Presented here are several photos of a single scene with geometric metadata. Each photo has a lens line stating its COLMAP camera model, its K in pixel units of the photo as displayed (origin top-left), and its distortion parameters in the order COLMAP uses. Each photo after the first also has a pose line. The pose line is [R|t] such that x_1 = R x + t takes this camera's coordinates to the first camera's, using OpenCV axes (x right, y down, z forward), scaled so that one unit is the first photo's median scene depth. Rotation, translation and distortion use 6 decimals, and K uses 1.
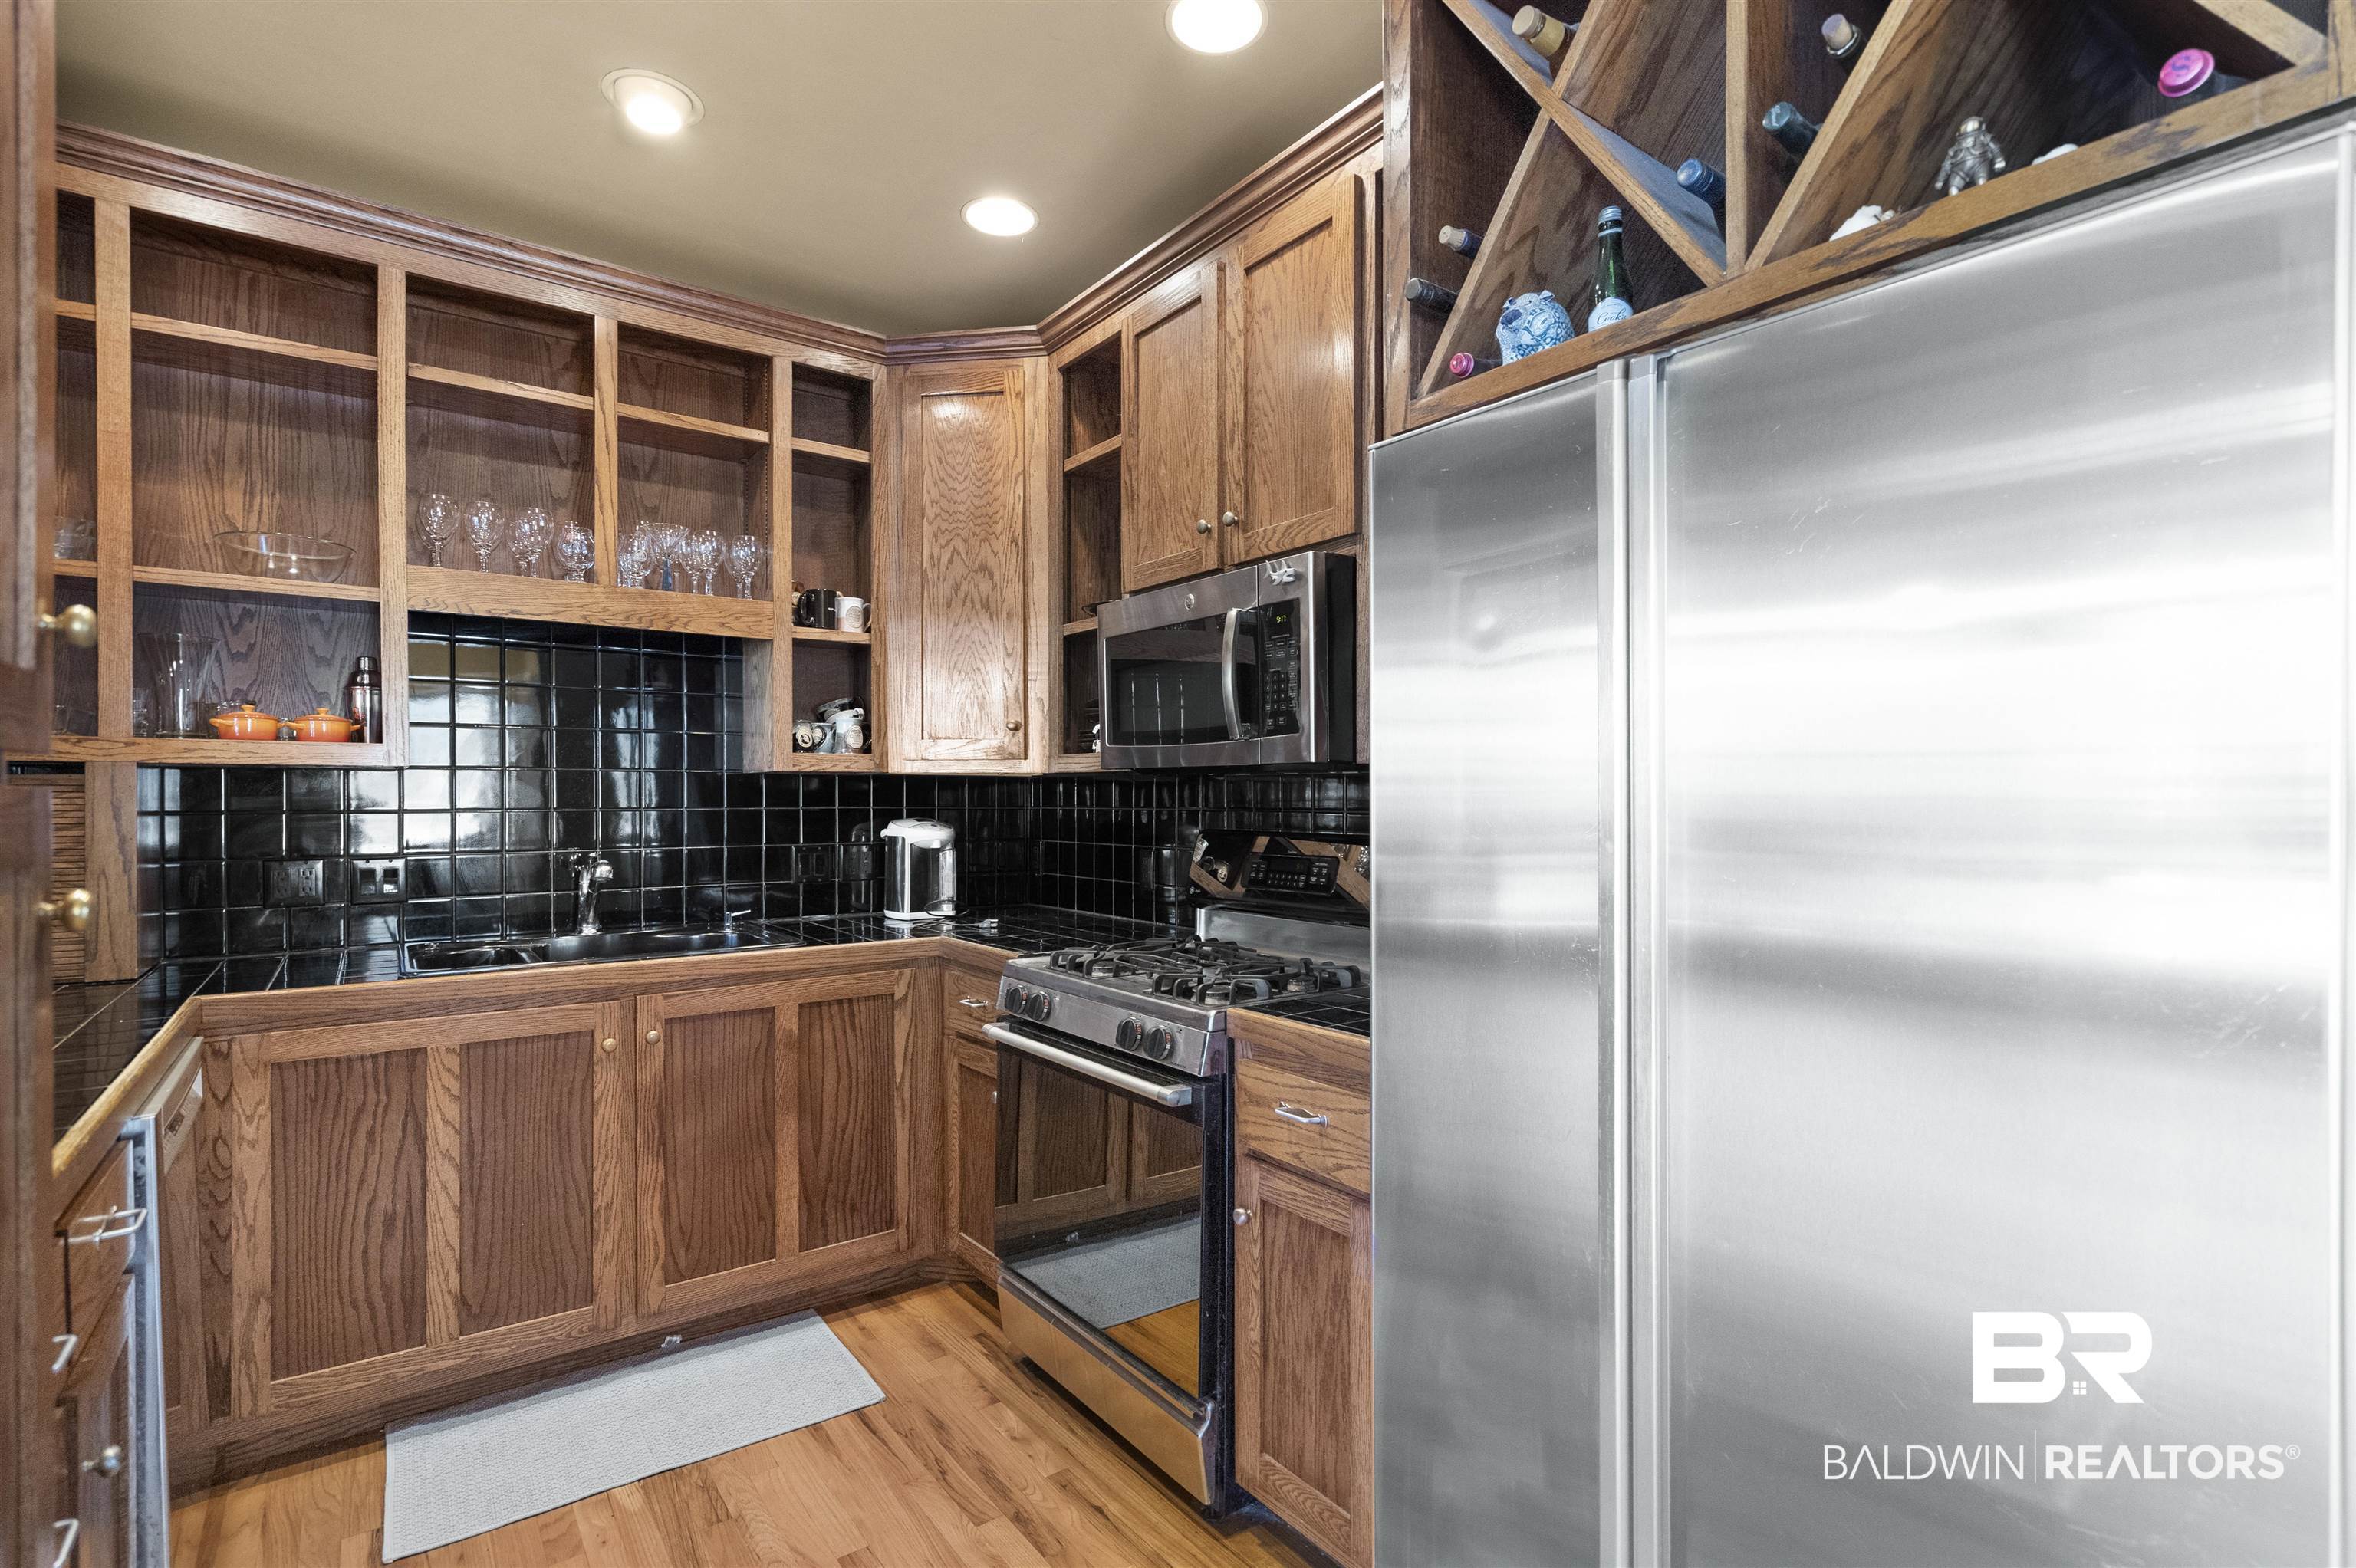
lens RADIAL K [[1089.3, 0, 1167.6], [0, 1089.3, 771.3], [0, 0, 1]] dist [0.000709, 0.000740]
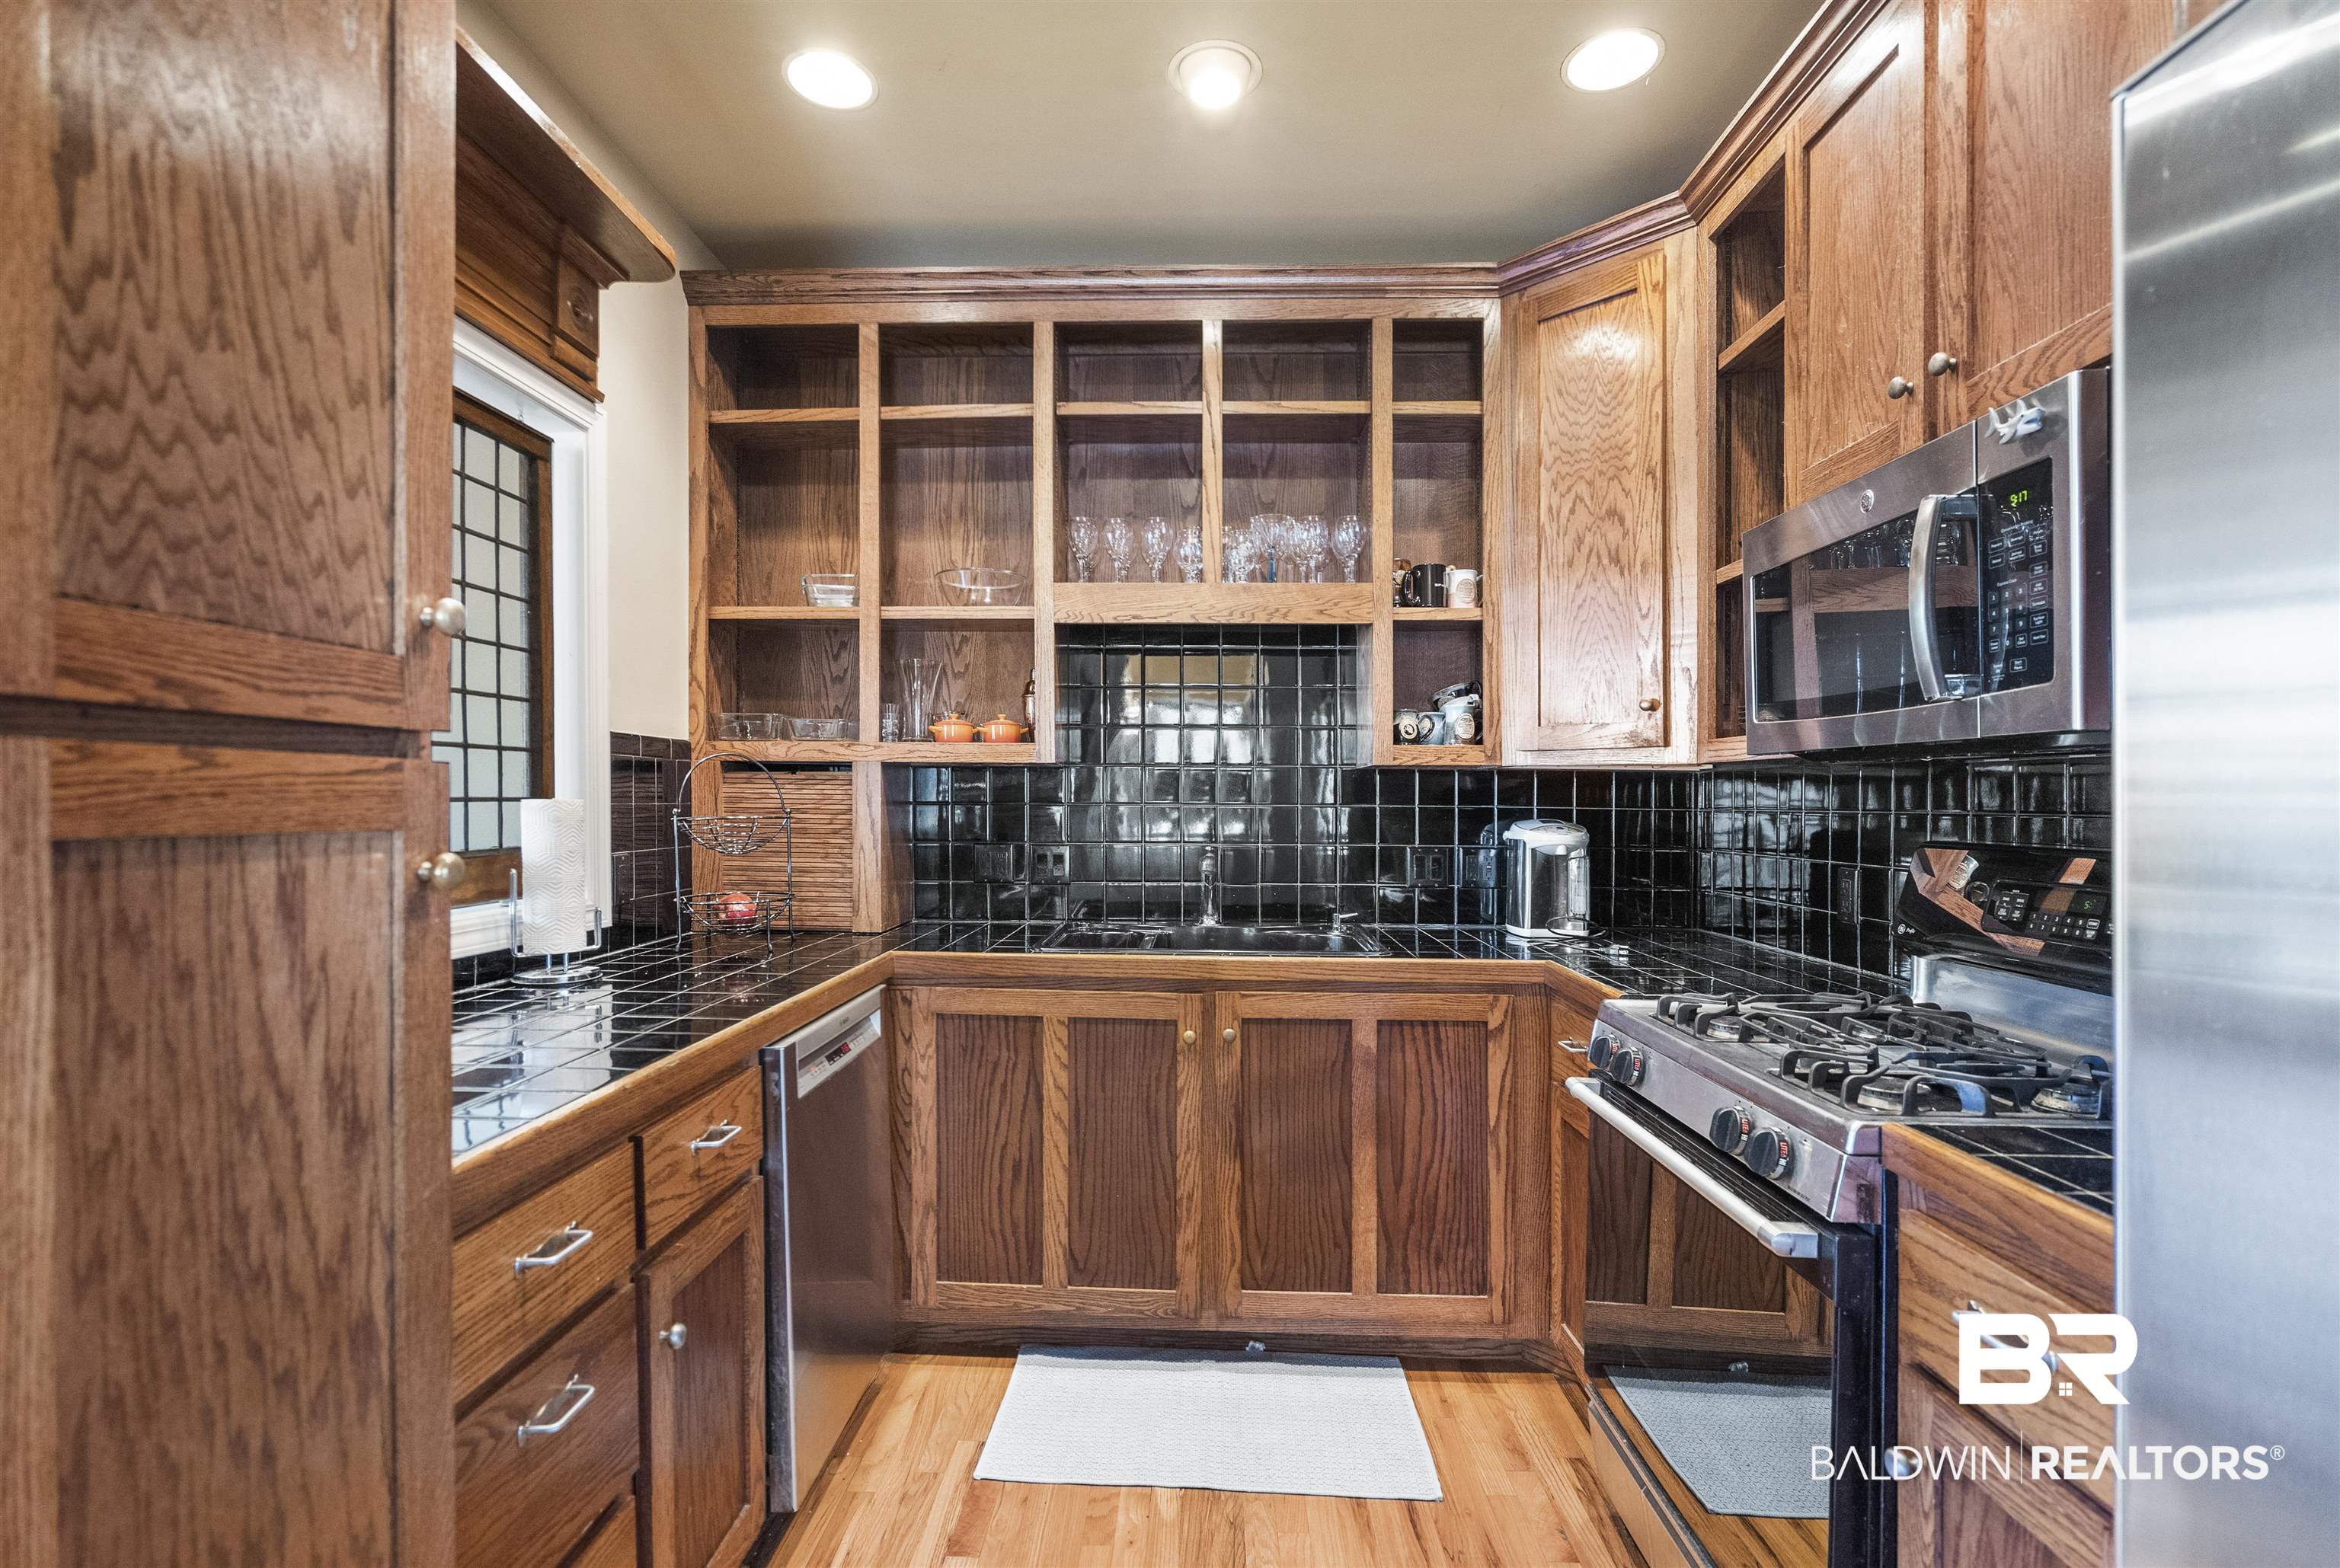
lens RADIAL K [[1091.7, 0, 1170.1], [0, 1091.7, 786.6], [0, 0, 1]] dist [-0.009337, 0.009089]
pose [[0.787418, -0.000031, -0.616419, 0.085415], [0.005643, 0.999958, 0.007158, 0.011949], [0.616393, -0.009115, 0.787386, 0.181588]]
